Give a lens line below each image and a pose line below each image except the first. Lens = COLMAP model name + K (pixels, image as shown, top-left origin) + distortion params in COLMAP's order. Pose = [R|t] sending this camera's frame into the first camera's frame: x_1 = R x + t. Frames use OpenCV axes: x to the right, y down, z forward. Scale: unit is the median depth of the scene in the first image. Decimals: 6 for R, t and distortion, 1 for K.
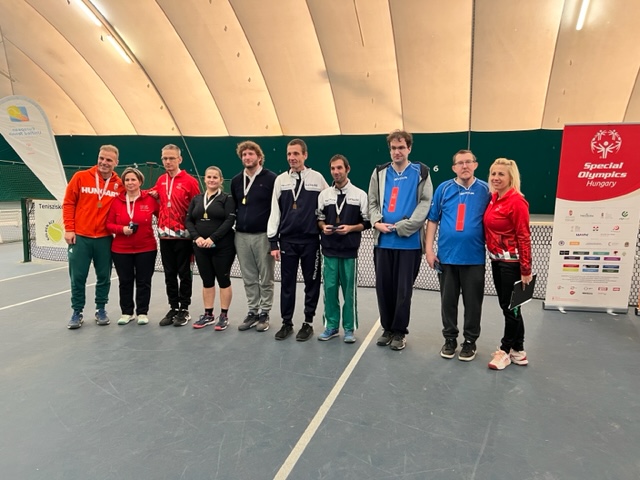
lens RADIAL K [[479.8, 0, 319.2], [0, 479.8, 243.7], [0, 0, 1]] dist [0.015703, -0.024398]
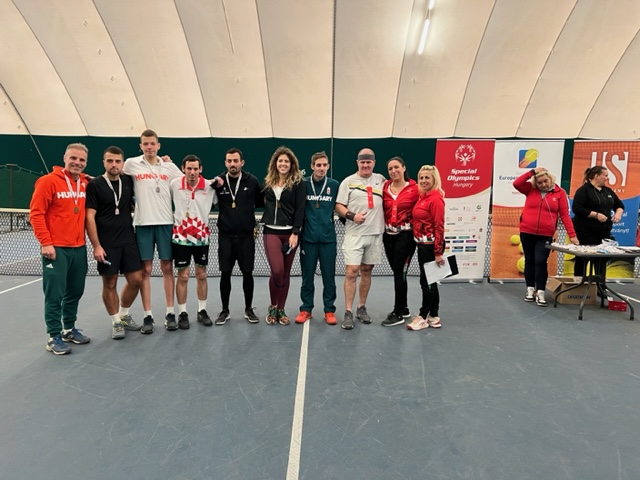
lens RADIAL K [[479.8, 0, 322.1], [0, 479.8, 246.7], [0, 0, 1]] dist [0.015703, -0.024398]
pose [[0.952824, -0.042416, 0.300546, -0.185037], [0.042343, 0.999080, 0.006761, 0.019955], [-0.300557, 0.006284, 0.953743, -0.142390]]
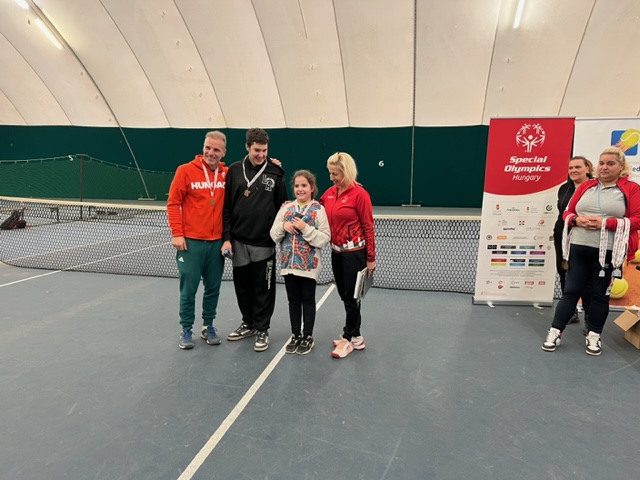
lens RADIAL K [[479.8, 0, 321.6], [0, 479.8, 242.4], [0, 0, 1]] dist [0.015703, -0.024398]
pose [[0.994898, -0.009308, 0.100460, 0.061111], [0.008561, 0.999932, 0.007873, -0.001961], [-0.100527, -0.006973, 0.994910, 0.048804]]
